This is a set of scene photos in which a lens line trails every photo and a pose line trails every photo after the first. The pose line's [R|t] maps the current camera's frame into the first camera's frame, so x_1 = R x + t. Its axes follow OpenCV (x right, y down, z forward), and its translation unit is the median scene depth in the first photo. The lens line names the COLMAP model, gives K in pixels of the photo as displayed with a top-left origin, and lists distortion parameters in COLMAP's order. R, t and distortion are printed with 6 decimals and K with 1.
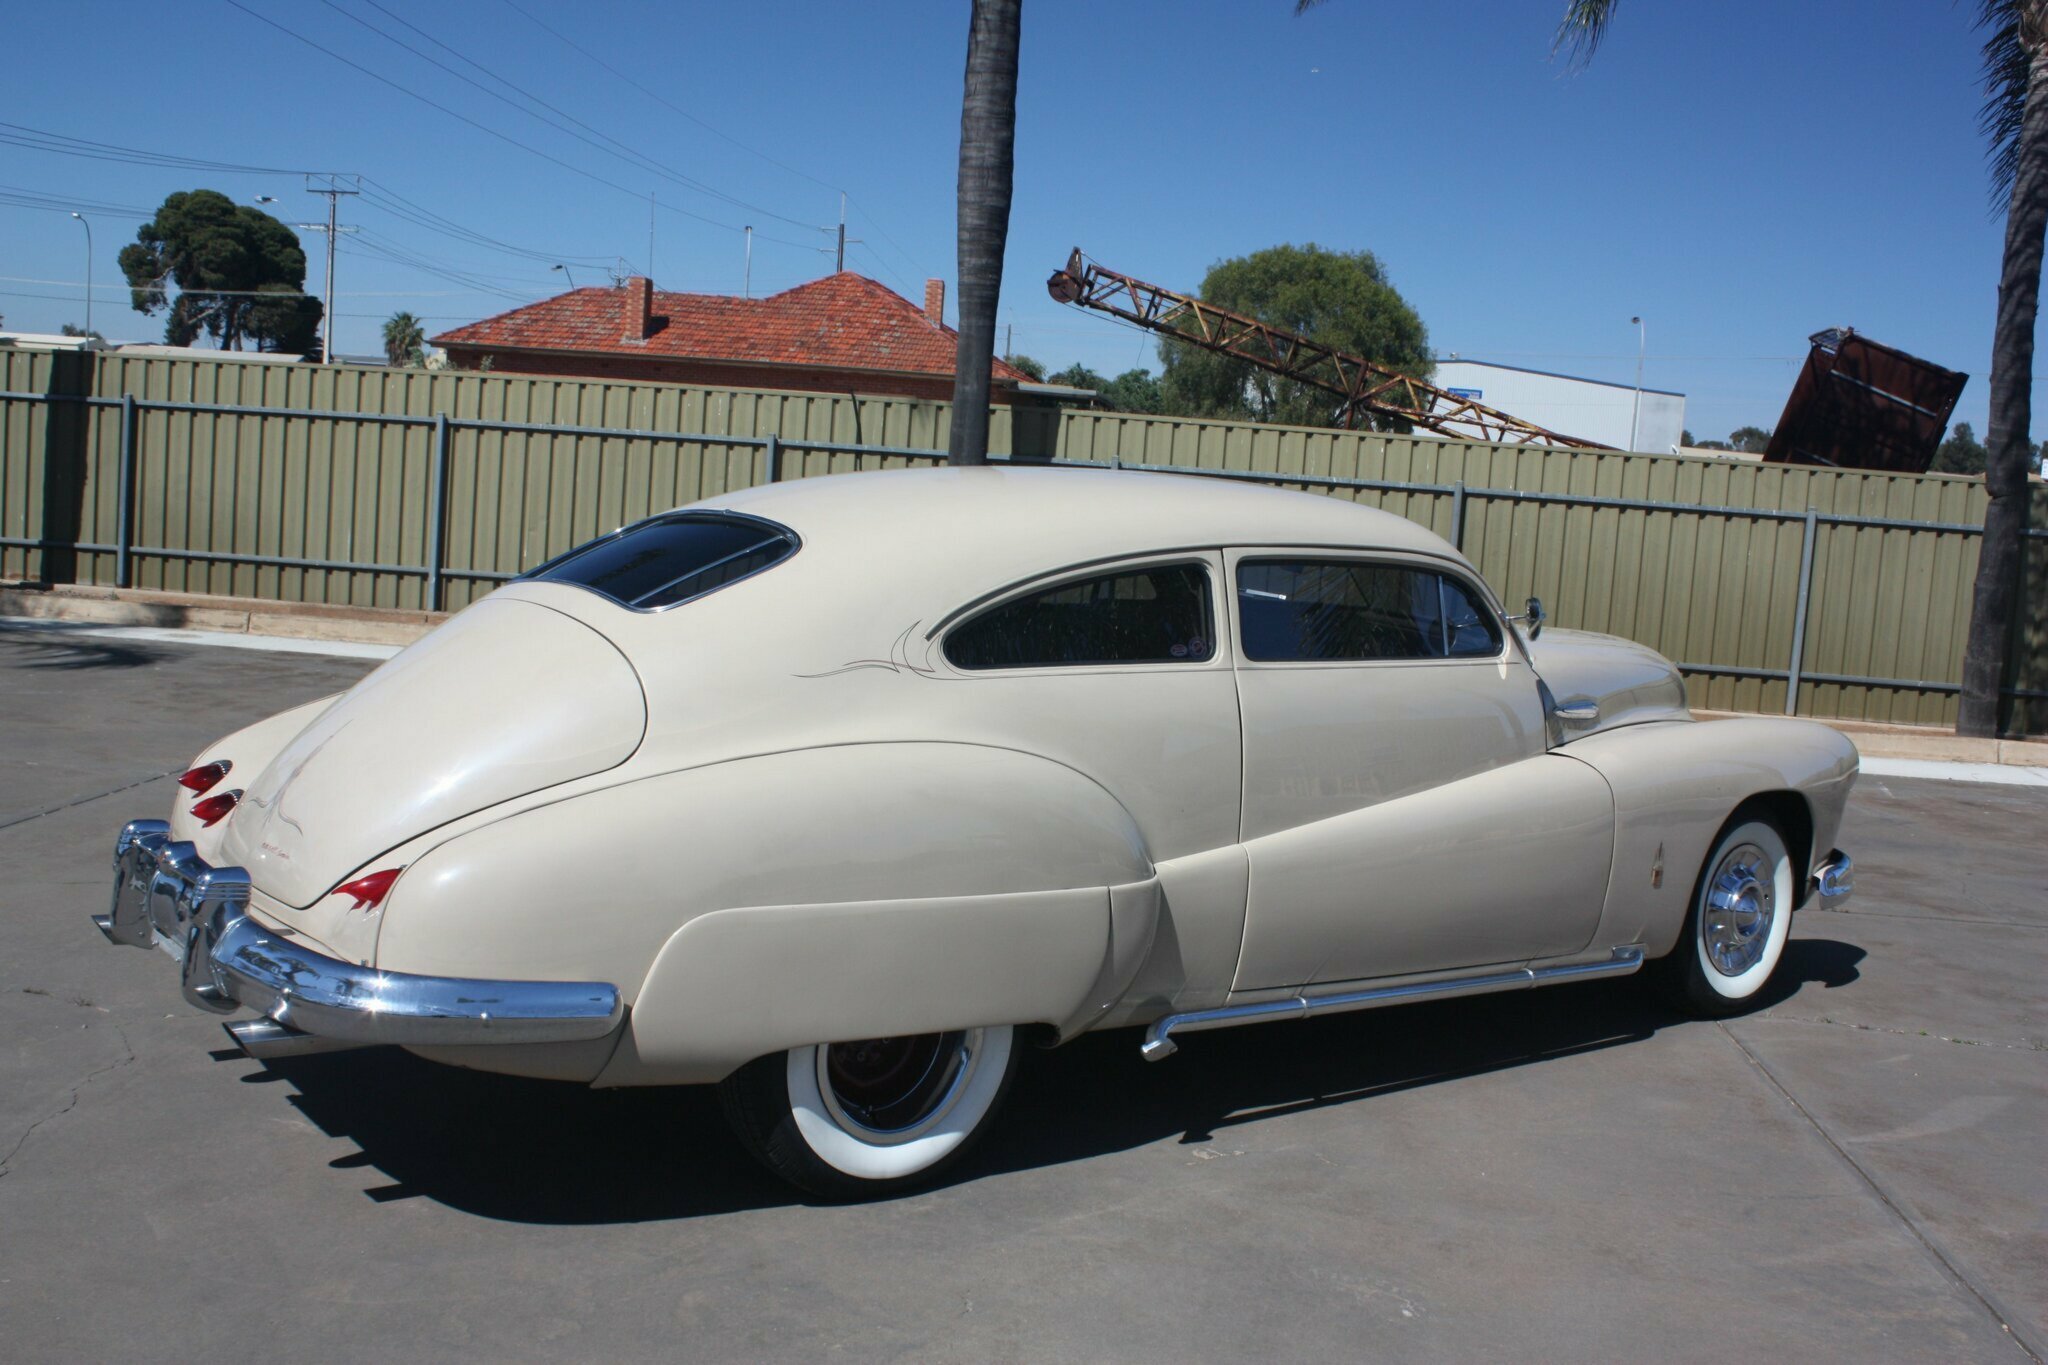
lens RADIAL K [[1999.3, 0, 1024.0], [0, 1999.3, 682.5], [0, 0, 1]] dist [-0.131593, 0.152828]
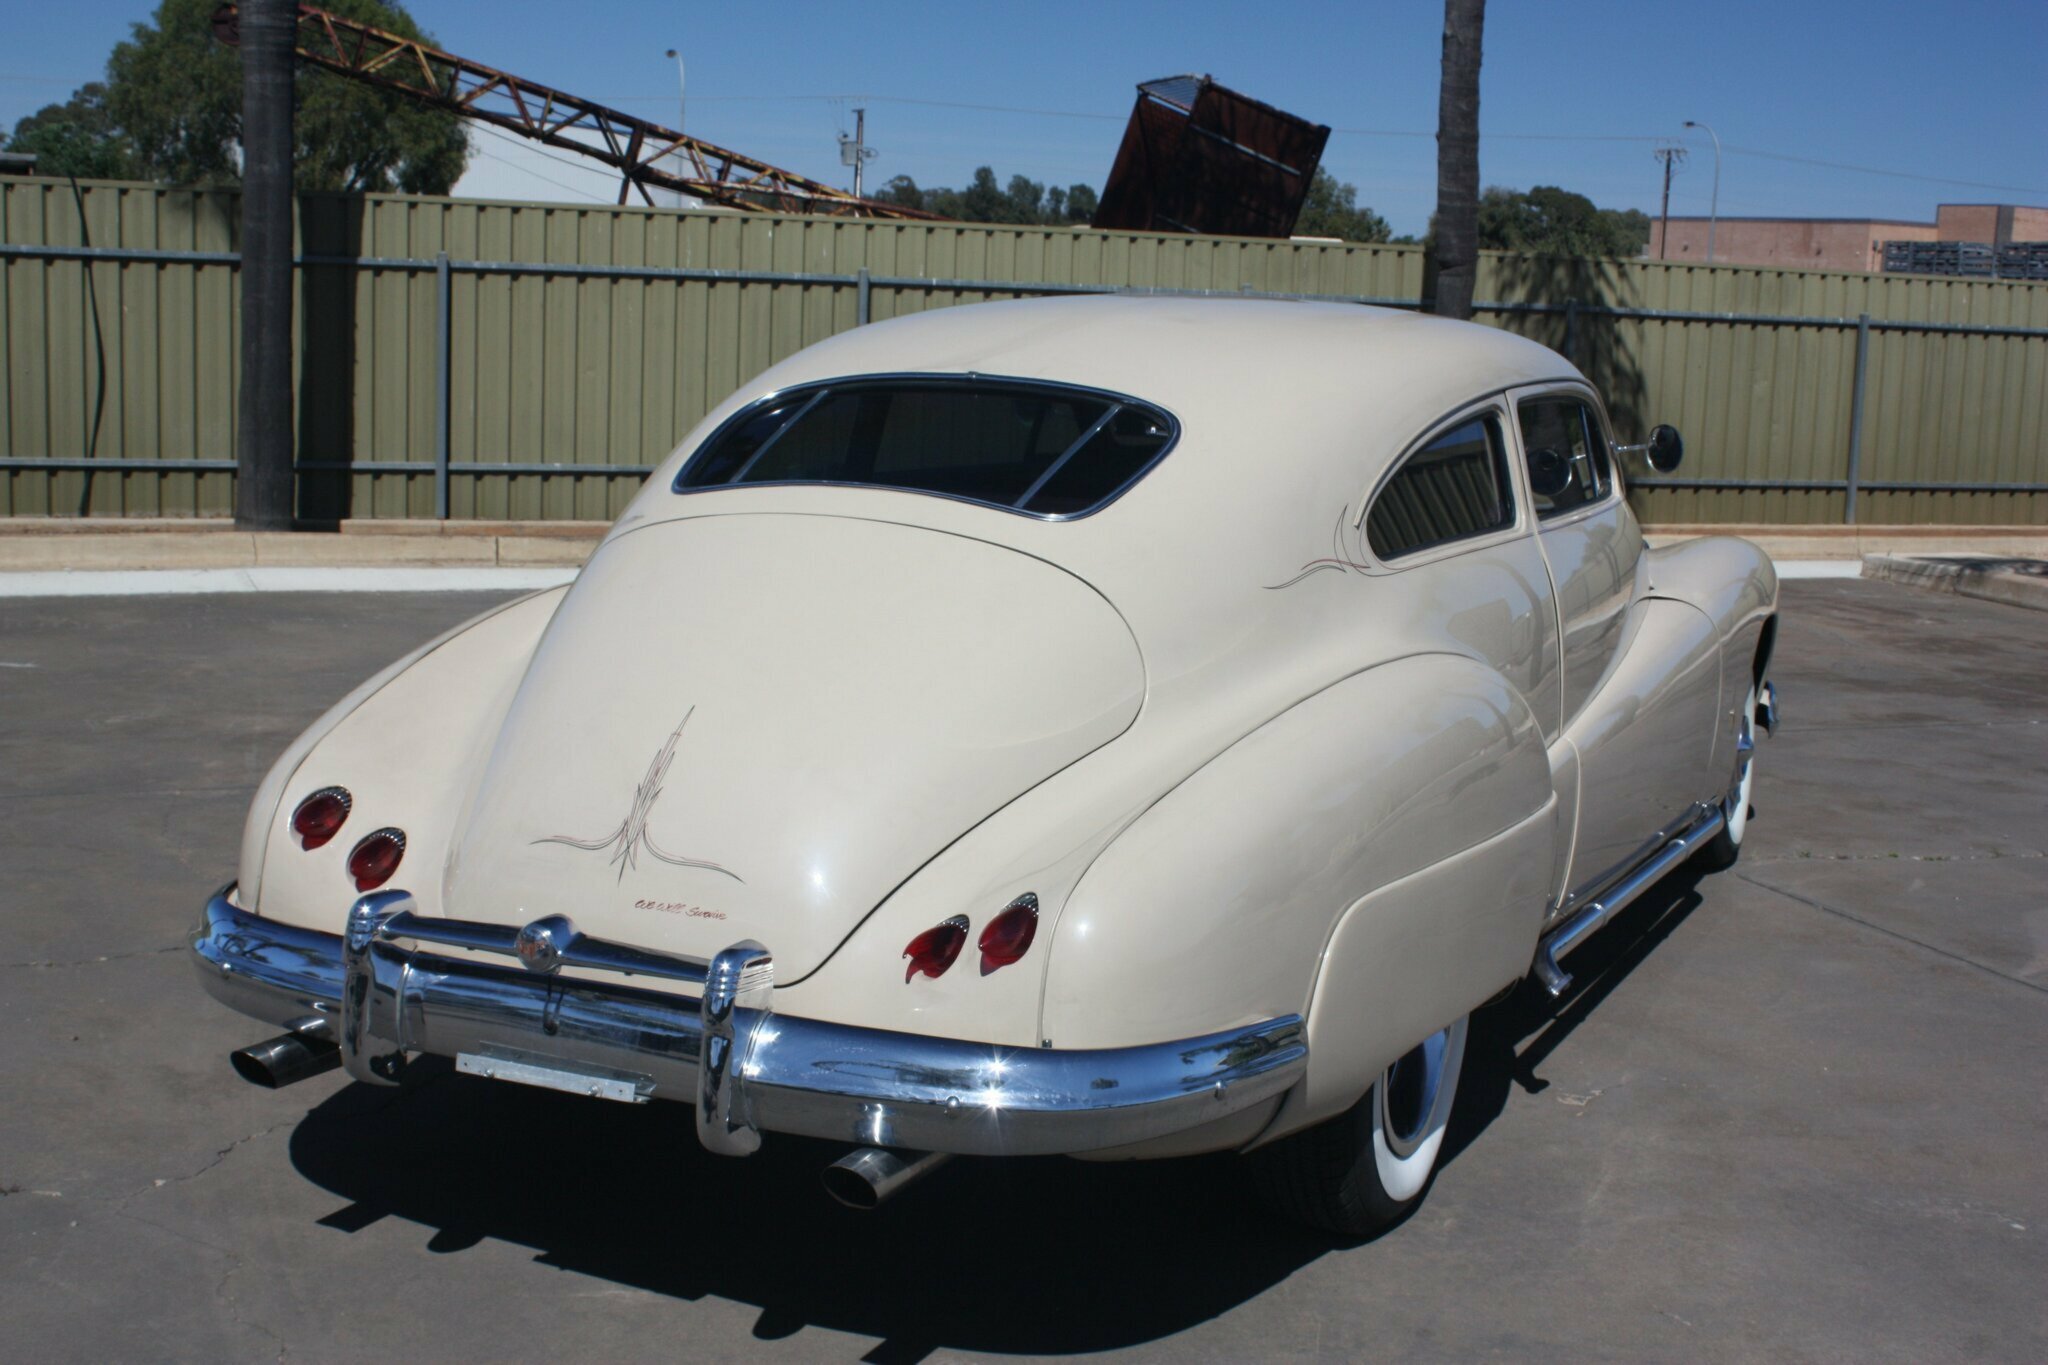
lens RADIAL K [[2467.8, 0, 1024.2], [0, 2467.8, 612.1], [0, 0, 1]] dist [-0.114077, 0.269740]
pose [[0.895817, -0.090638, 0.435083, -0.261503], [0.070901, 0.995590, 0.061423, -0.025741], [-0.438732, -0.024176, 0.898293, 0.071450]]
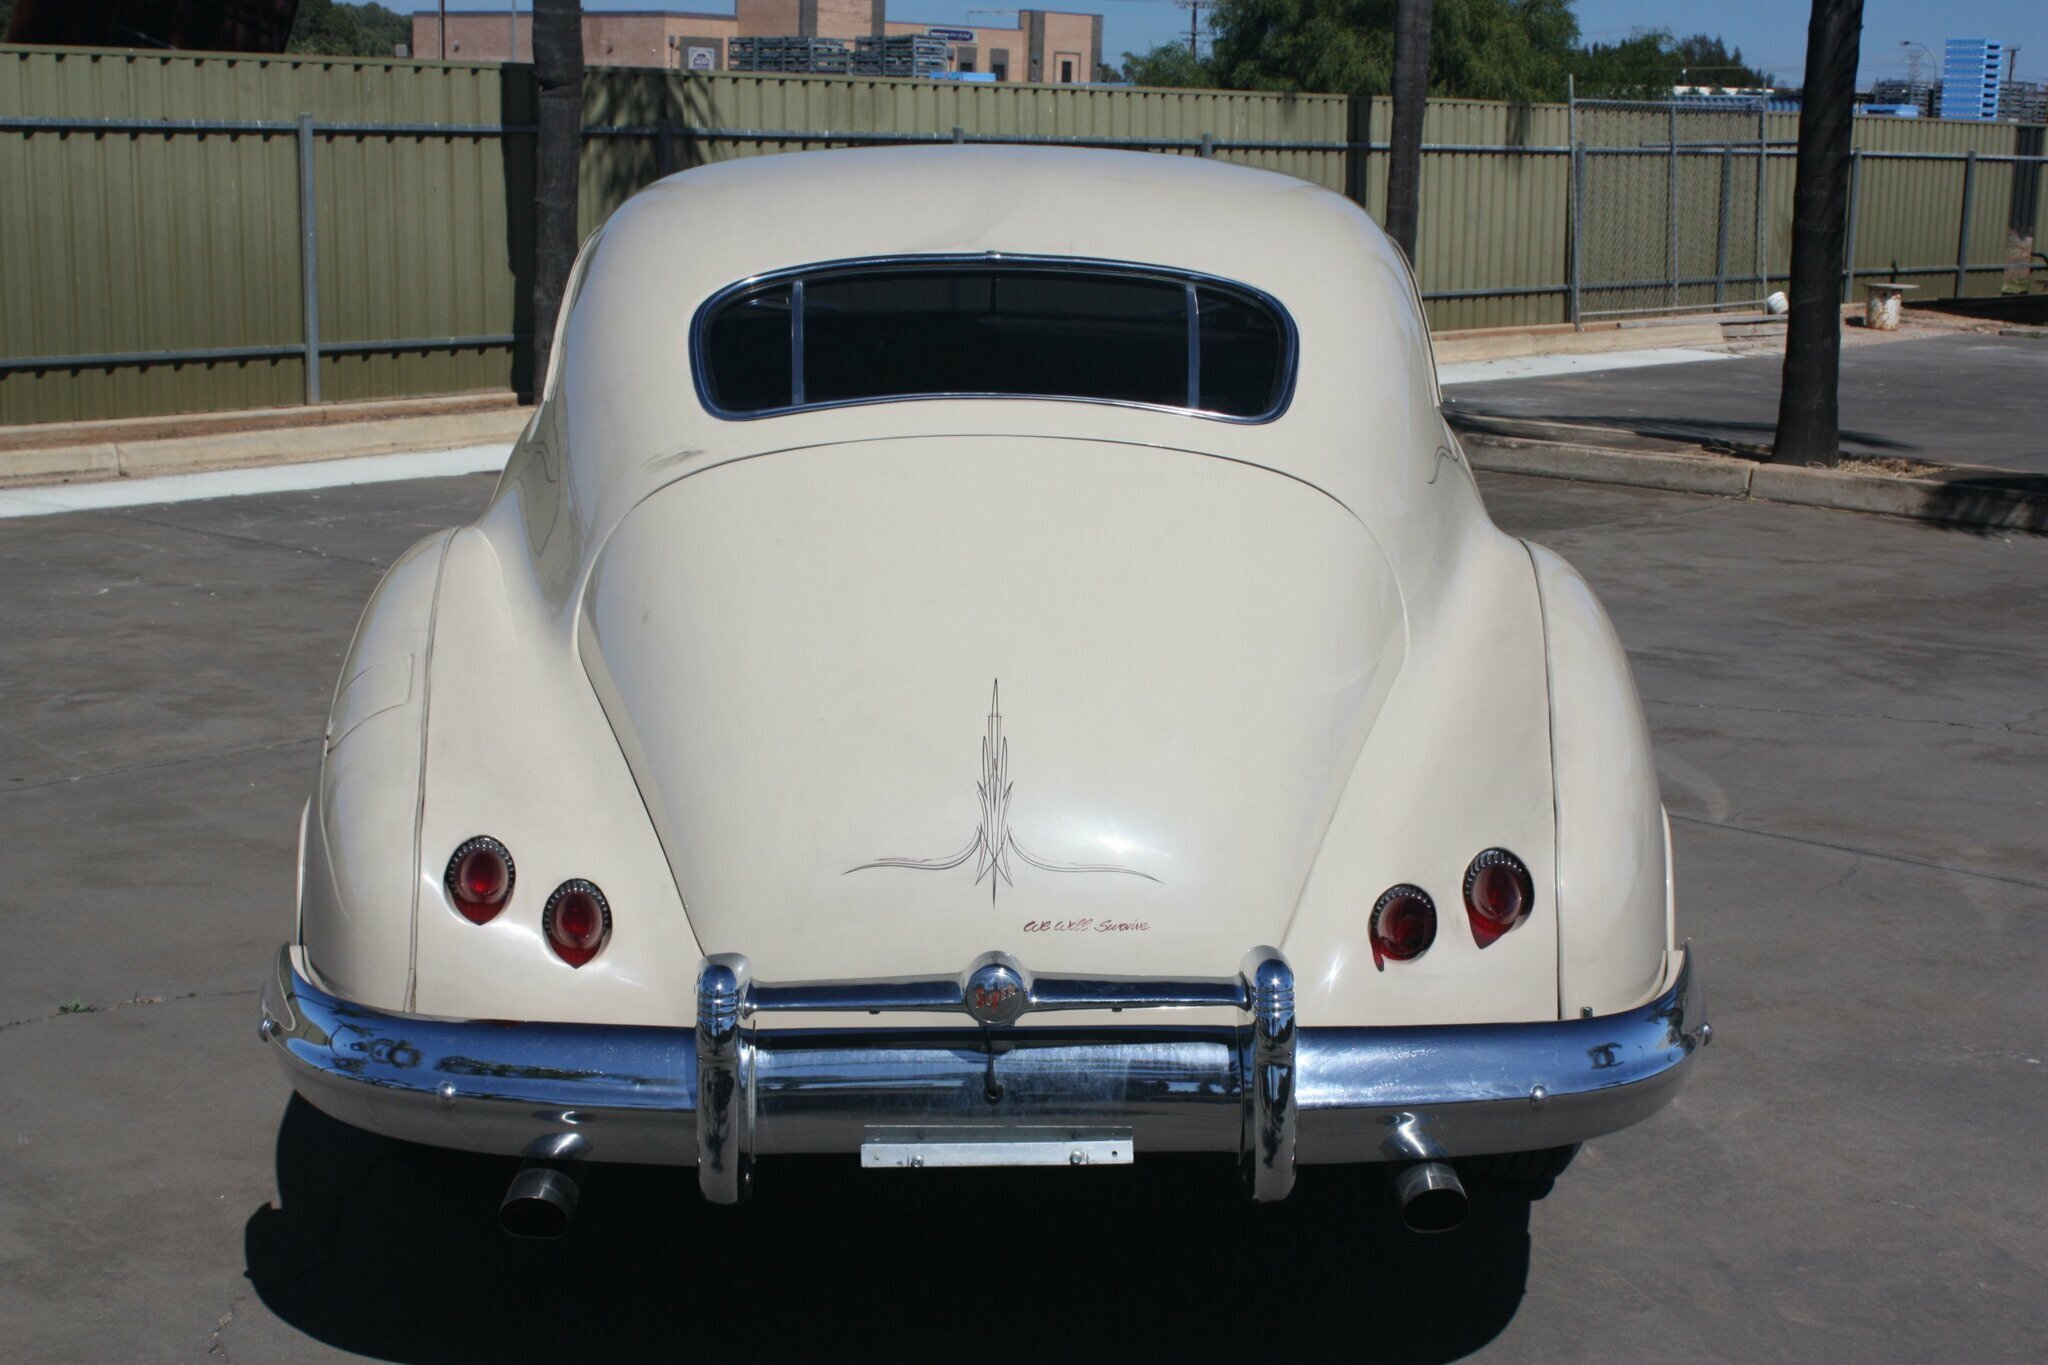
lens RADIAL K [[2879.8, 0, 1013.6], [0, 2879.8, 629.6], [0, 0, 1]] dist [-0.024480, 0.119722]
pose [[0.614532, -0.189913, 0.765692, -0.415522], [0.112434, 0.981767, 0.153269, -0.052759], [-0.780839, -0.008099, 0.624680, 0.202223]]
